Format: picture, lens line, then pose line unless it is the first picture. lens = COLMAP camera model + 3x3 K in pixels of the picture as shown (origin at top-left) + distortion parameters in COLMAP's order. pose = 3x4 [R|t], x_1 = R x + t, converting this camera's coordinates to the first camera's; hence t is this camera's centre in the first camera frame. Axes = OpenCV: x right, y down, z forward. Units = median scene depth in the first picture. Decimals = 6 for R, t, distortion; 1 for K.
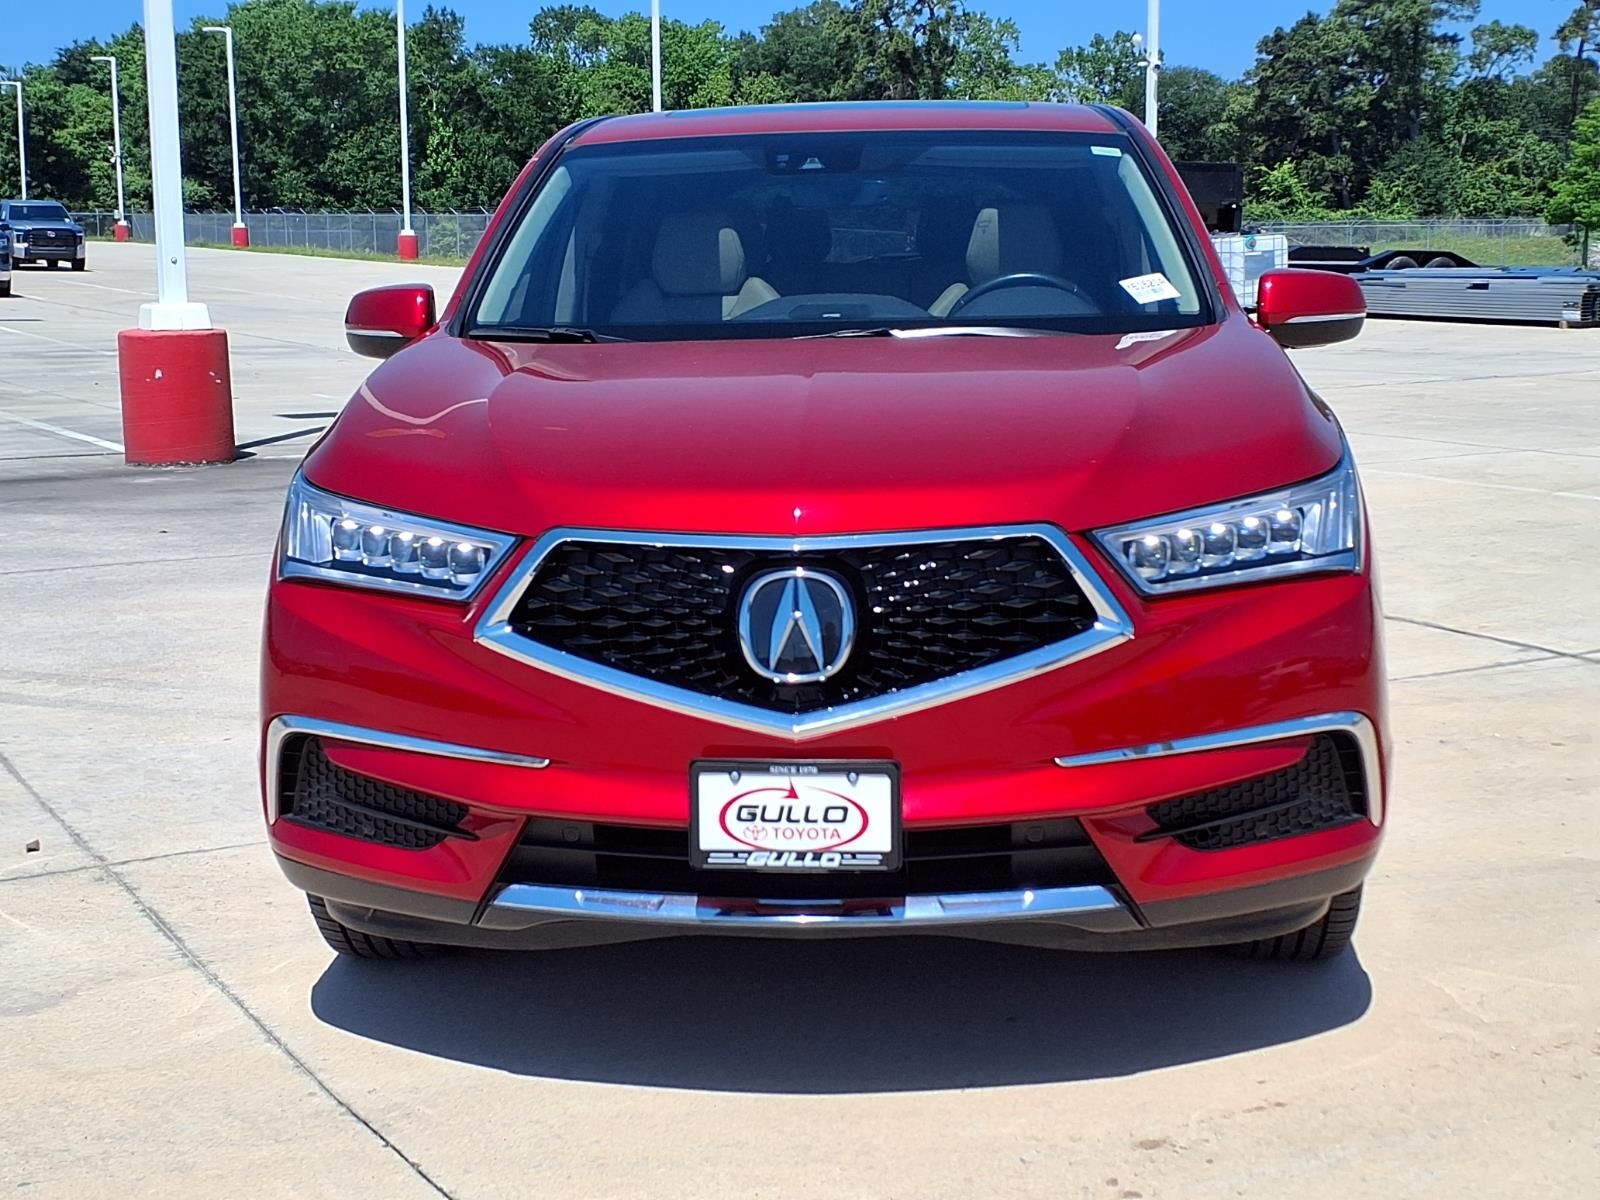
lens RADIAL K [[2189.7, 0, 800.0], [0, 2189.7, 600.0], [0, 0, 1]] dist [0.275640, -1.320484]
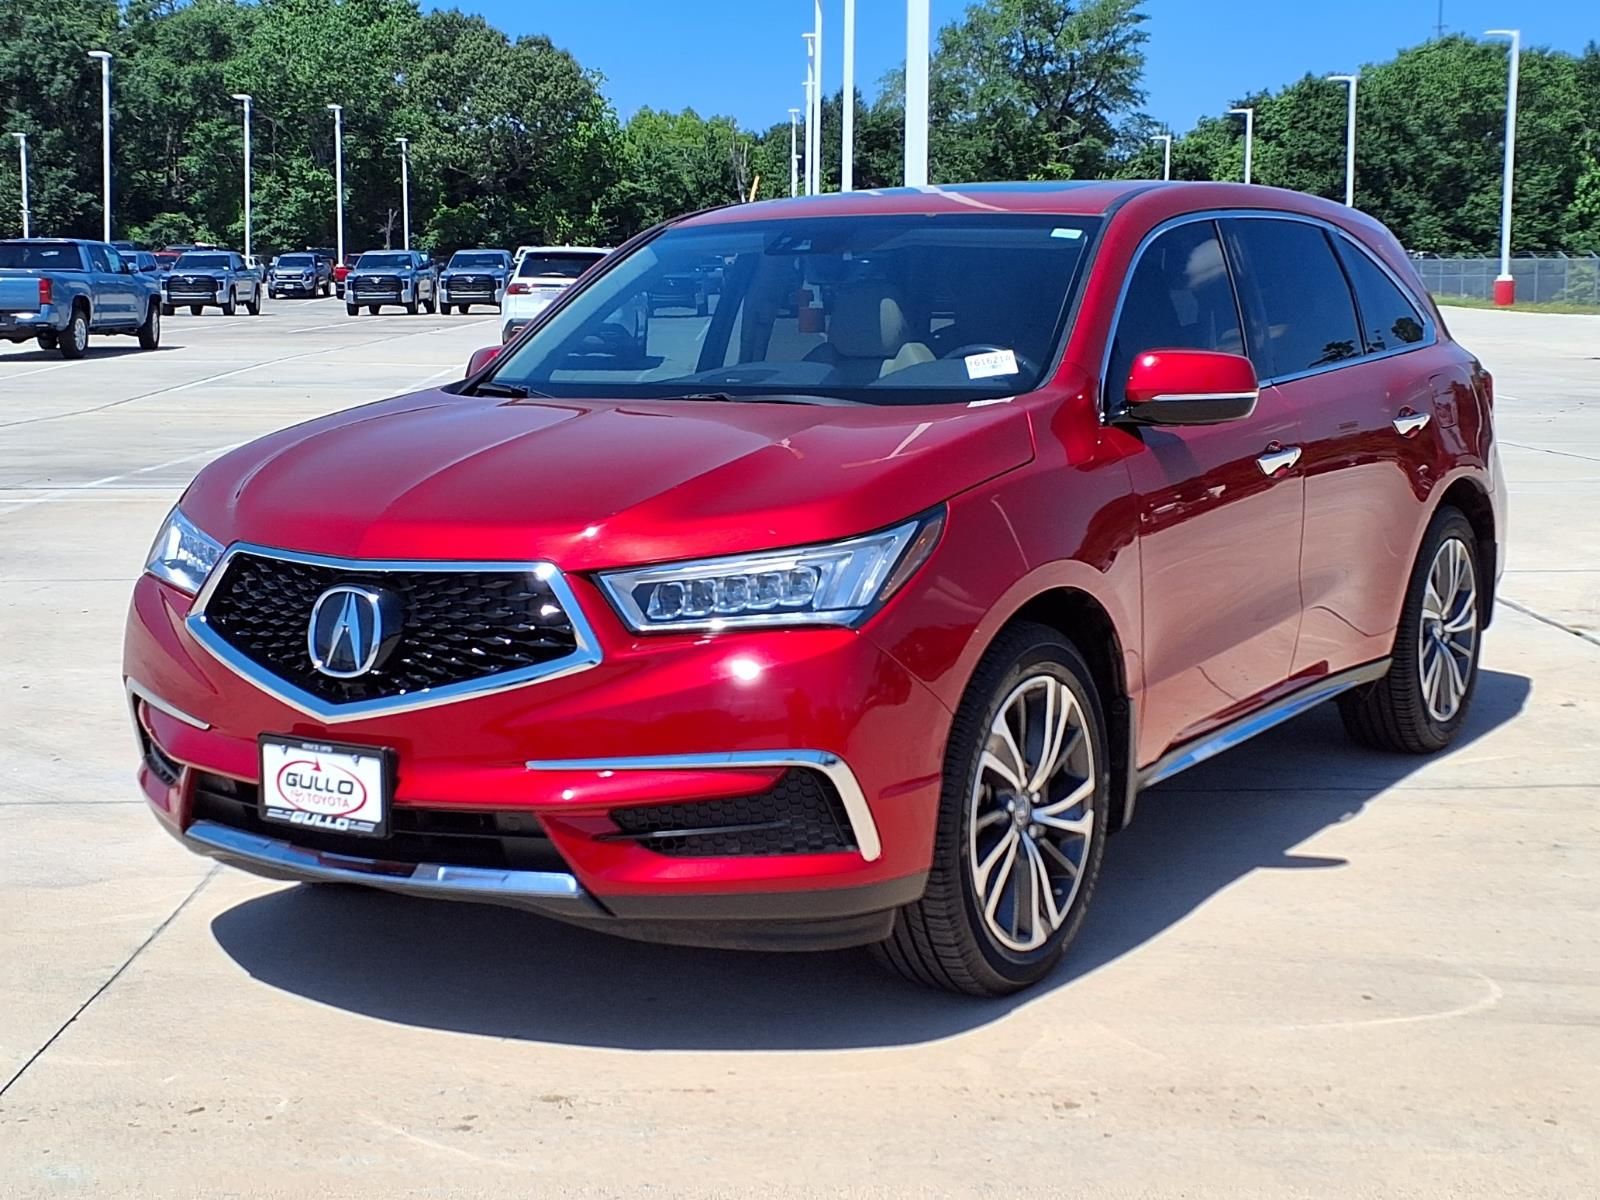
lens RADIAL K [[2189.7, 0, 800.0], [0, 2189.7, 600.0], [0, 0, 1]] dist [0.275640, -1.320484]
pose [[0.889879, 0.069721, -0.450837, 0.780749], [-0.078950, 0.996877, -0.001671, -0.023989], [0.449313, 0.037080, 0.892605, 0.009796]]
